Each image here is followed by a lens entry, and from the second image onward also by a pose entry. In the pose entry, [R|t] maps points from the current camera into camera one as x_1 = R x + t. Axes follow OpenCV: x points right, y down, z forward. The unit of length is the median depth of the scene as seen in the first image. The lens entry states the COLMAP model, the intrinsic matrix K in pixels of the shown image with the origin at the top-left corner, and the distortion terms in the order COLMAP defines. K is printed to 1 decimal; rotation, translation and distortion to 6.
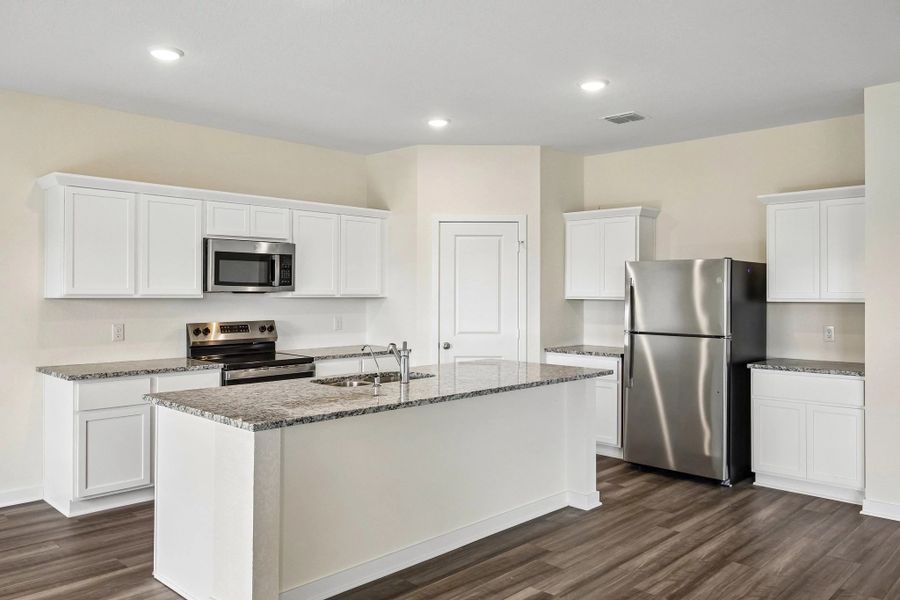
lens RADIAL K [[680.6, 0, 450.7], [0, 680.6, 290.8], [0, 0, 1]] dist [-0.012671, -0.011254]
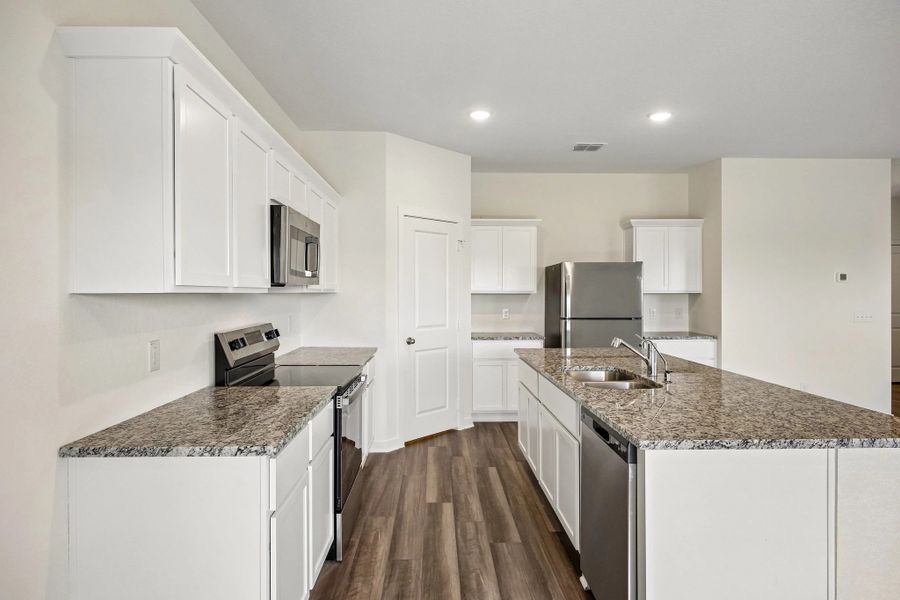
lens RADIAL K [[511.5, 0, 448.3], [0, 511.5, 295.2], [0, 0, 1]] dist [-0.001875, -0.000510]
pose [[0.707886, -0.009495, 0.706262, -0.655081], [0.002883, 0.999940, 0.010554, 0.008539], [-0.706320, -0.005435, 0.707871, 0.568273]]
